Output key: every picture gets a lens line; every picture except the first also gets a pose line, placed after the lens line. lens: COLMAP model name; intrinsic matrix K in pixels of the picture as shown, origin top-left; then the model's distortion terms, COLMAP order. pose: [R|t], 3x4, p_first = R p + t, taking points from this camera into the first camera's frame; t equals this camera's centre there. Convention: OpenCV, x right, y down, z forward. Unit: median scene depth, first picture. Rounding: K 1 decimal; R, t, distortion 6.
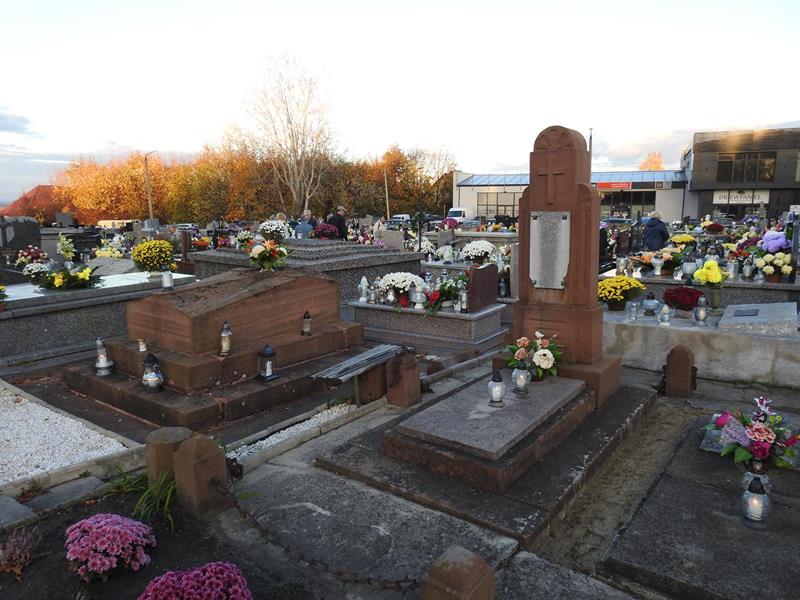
lens RADIAL K [[562.5, 0, 401.1], [0, 562.5, 300.6], [0, 0, 1]] dist [0.027543, -0.001775]
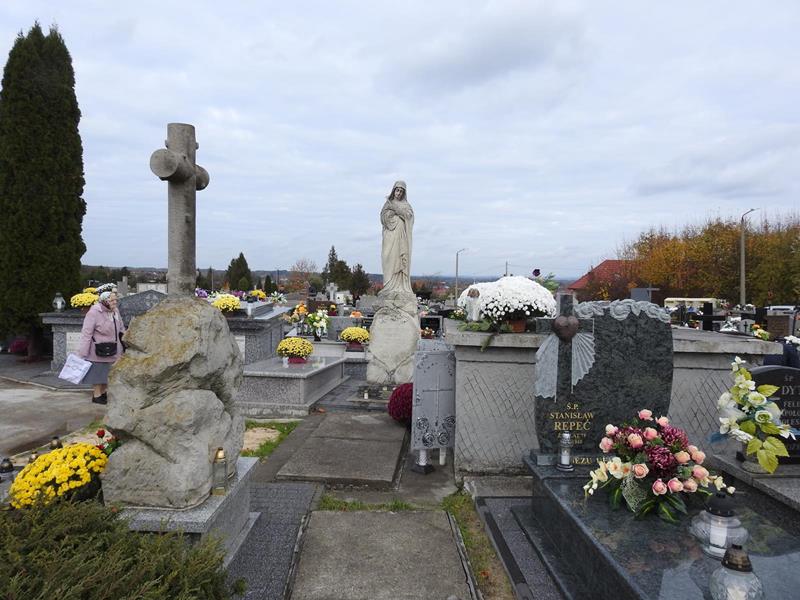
lens RADIAL K [[562.5, 0, 399.5], [0, 562.5, 298.4], [0, 0, 1]] dist [0.027543, -0.001775]
pose [[0.620990, 0.027906, -0.783322, -0.486998], [-0.135276, 0.988186, -0.072038, -0.106815], [0.772057, 0.150700, 0.617428, 0.698639]]
